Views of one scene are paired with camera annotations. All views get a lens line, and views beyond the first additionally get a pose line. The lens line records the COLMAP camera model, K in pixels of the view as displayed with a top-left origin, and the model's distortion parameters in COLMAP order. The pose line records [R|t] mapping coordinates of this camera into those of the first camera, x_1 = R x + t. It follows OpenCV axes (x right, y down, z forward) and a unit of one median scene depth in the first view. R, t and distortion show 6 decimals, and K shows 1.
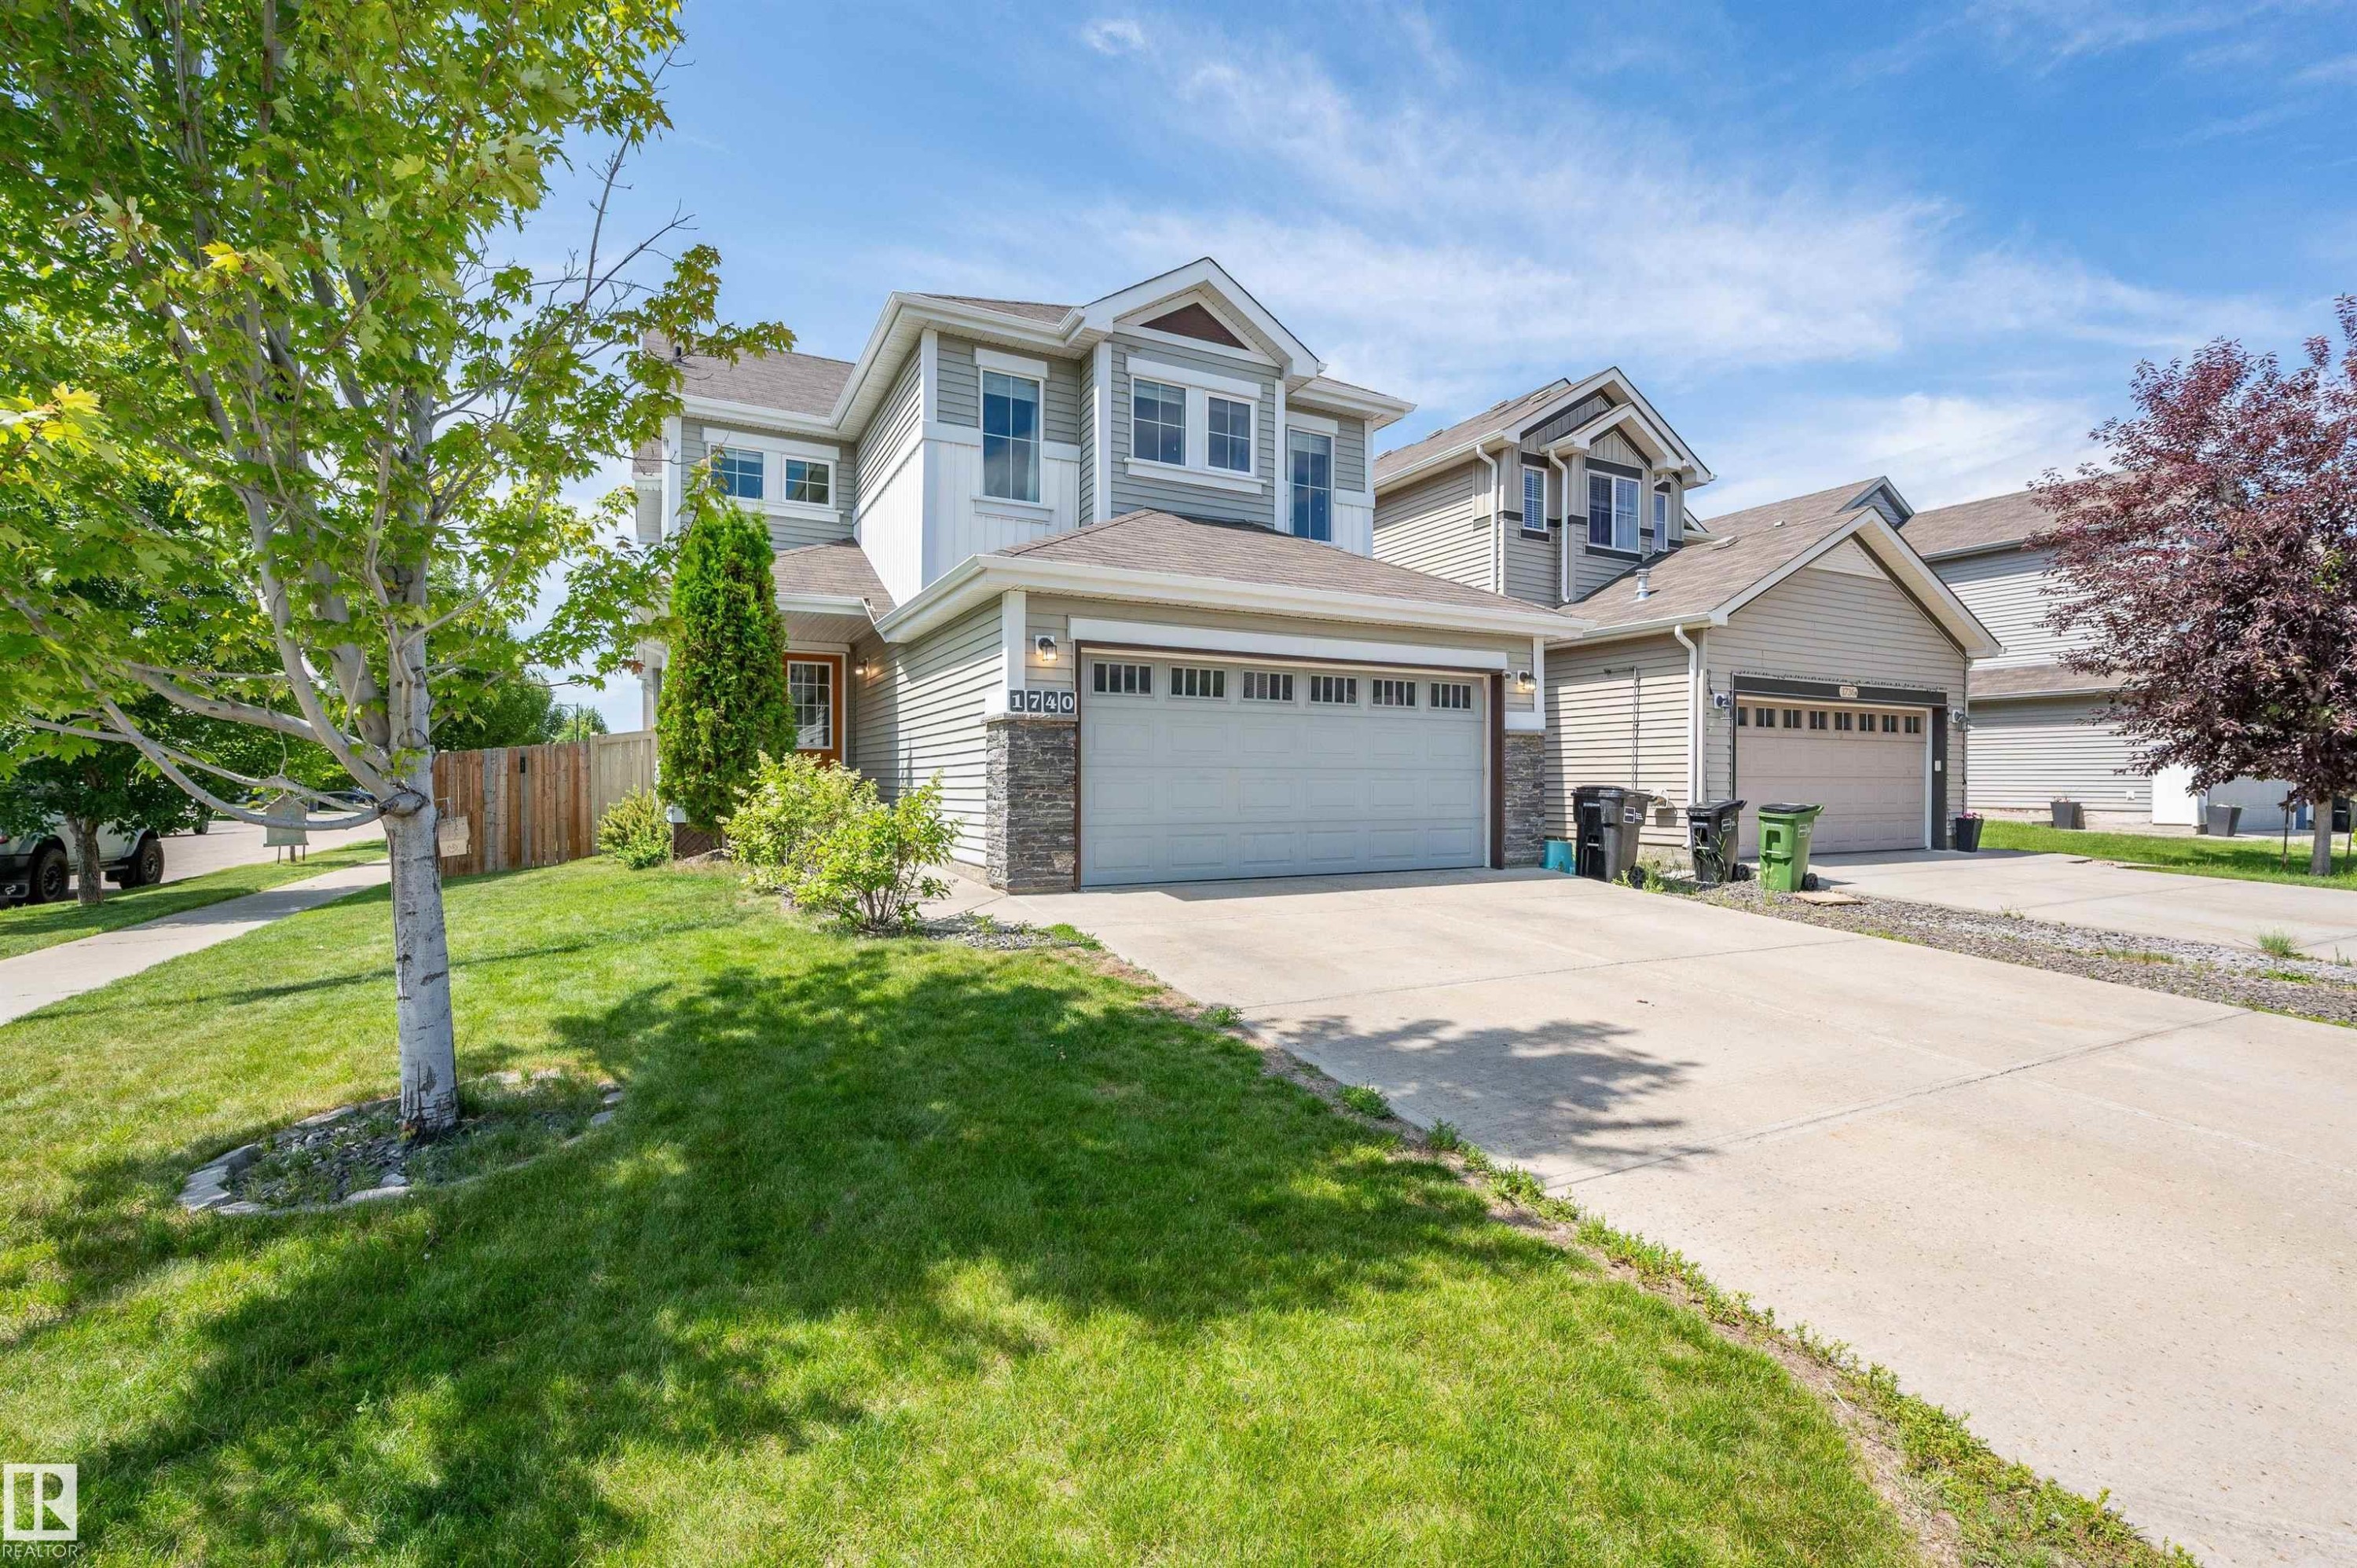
lens RADIAL K [[940.5, 0, 1195.2], [0, 940.5, 783.4], [0, 0, 1]] dist [0.000343, 0.000407]
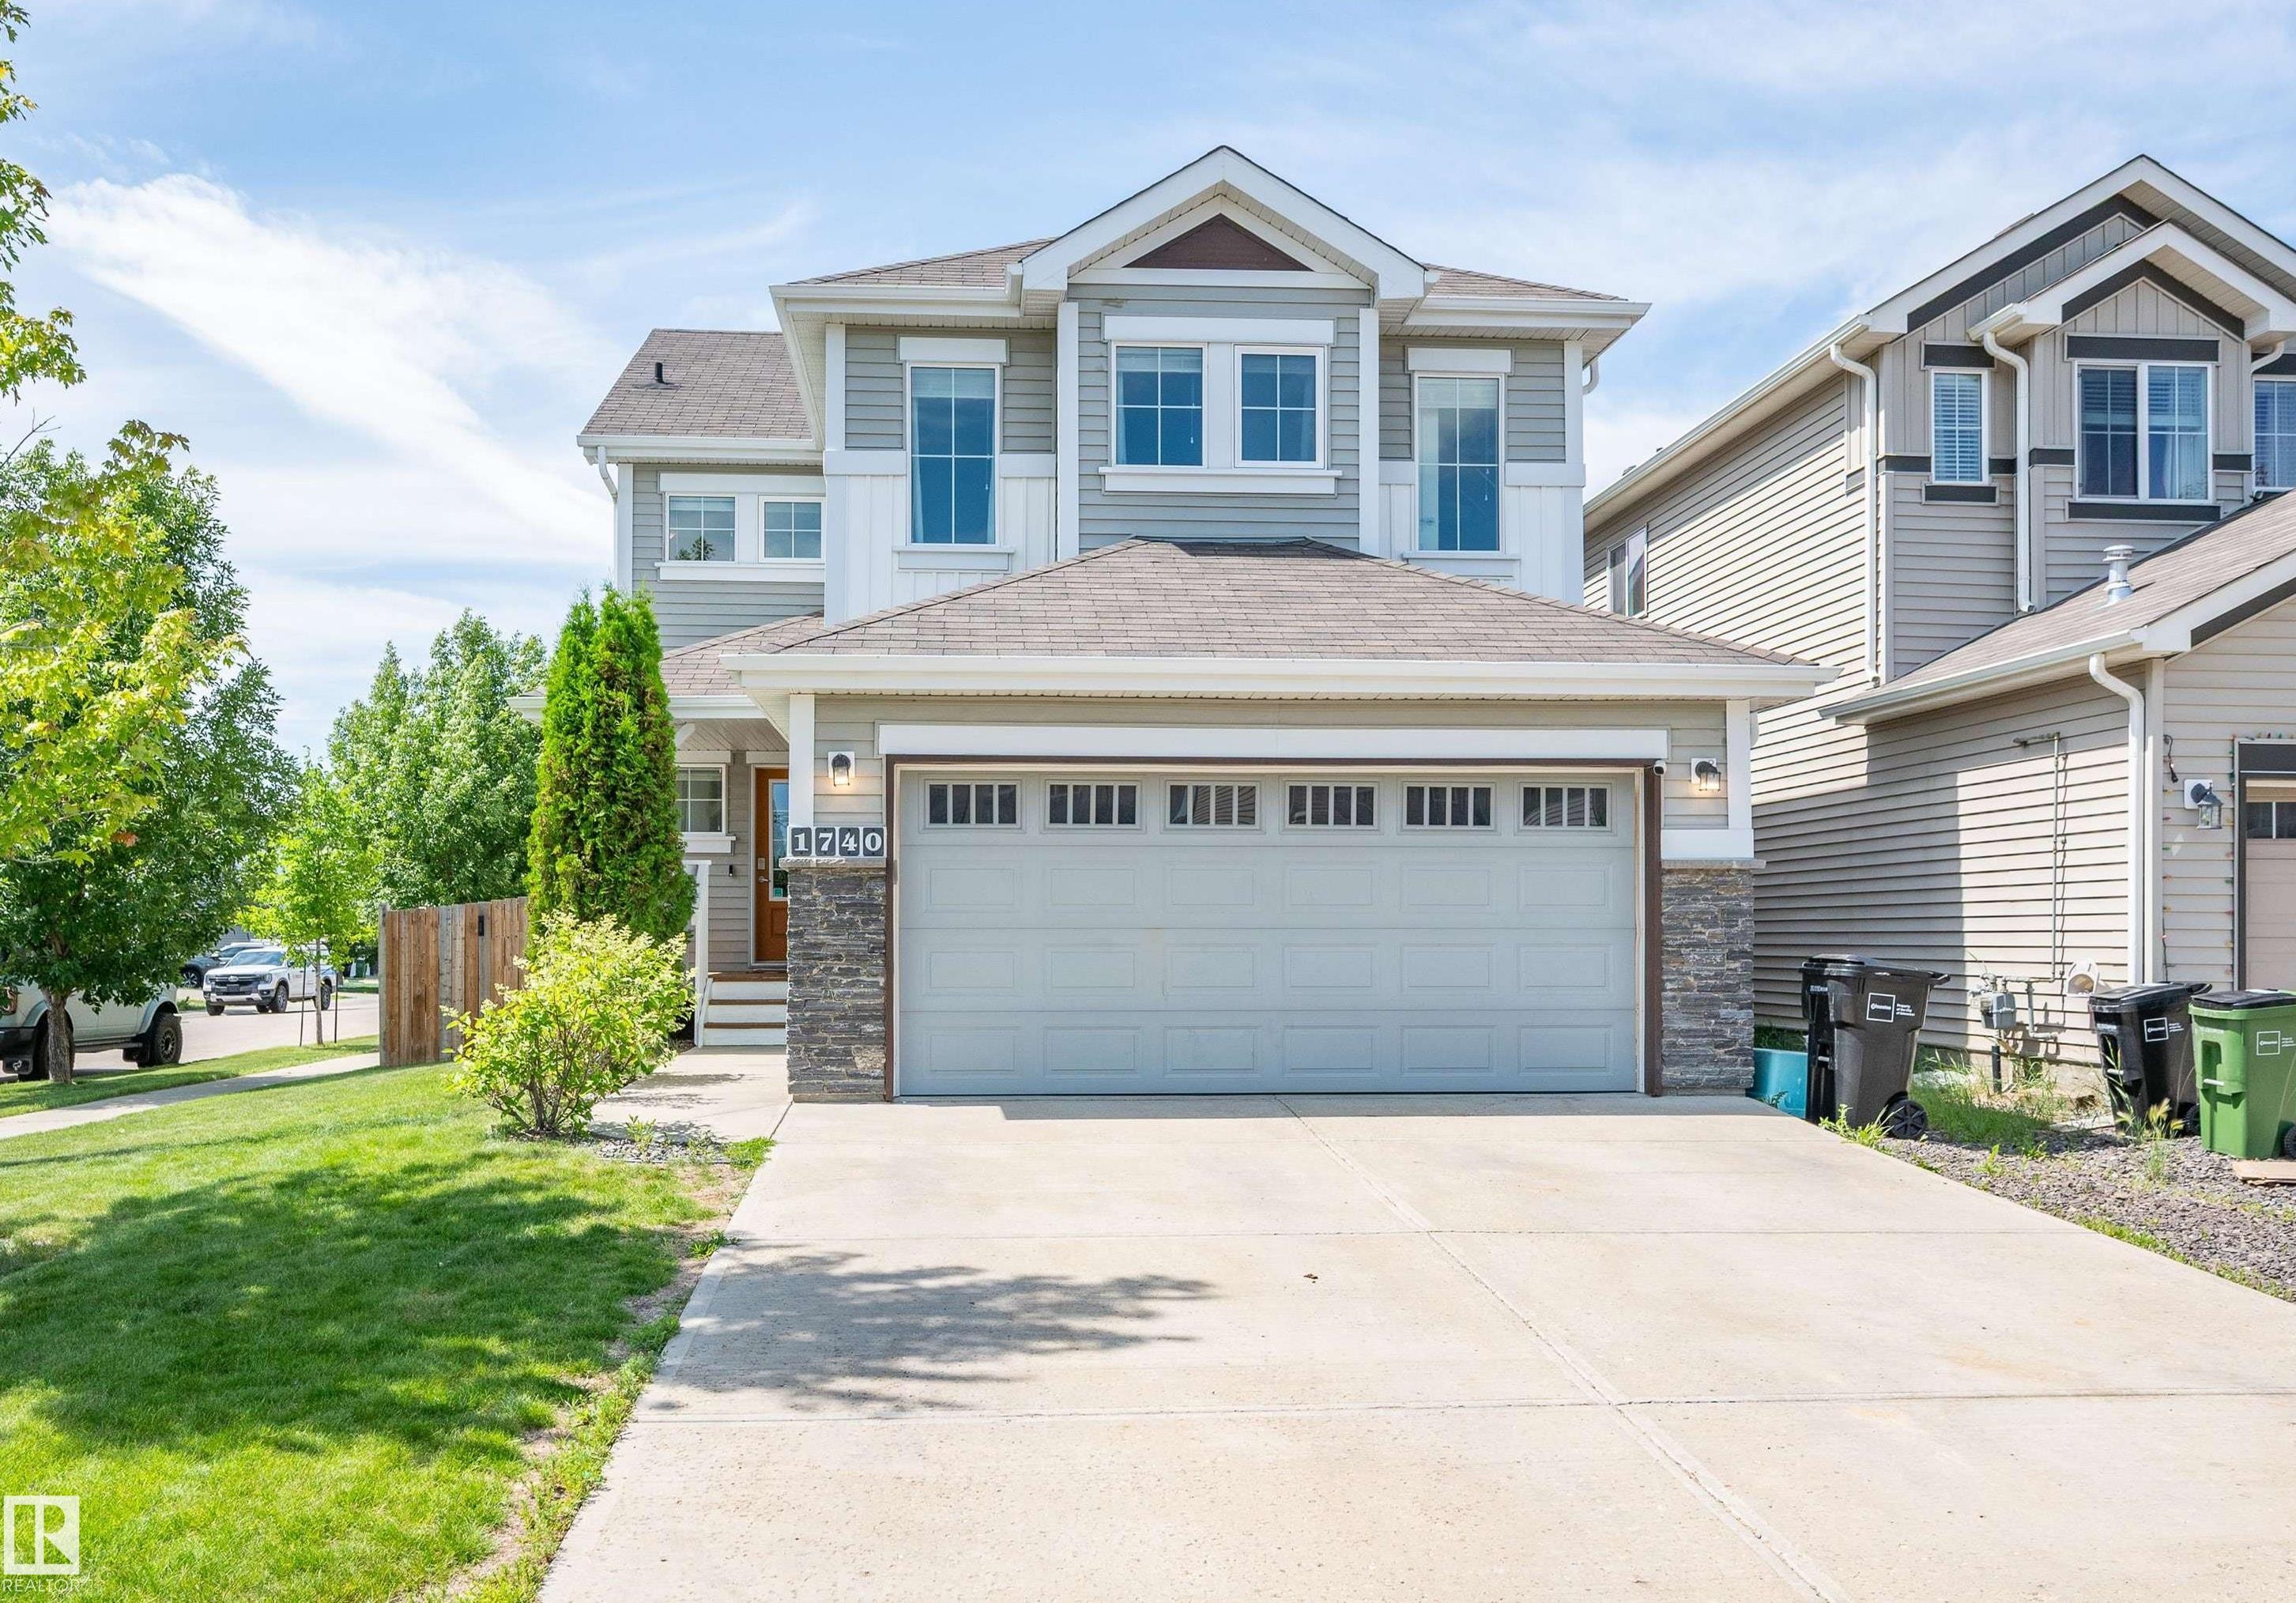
lens RADIAL K [[1624.7, 0, 1145.3], [0, 1624.7, 935.9], [0, 0, 1]] dist [-0.002627, -0.000761]
pose [[0.928057, -0.002689, -0.372429, 0.388098], [0.000786, 0.999986, -0.005262, -0.004520], [0.372438, 0.004590, 0.928046, -0.065932]]
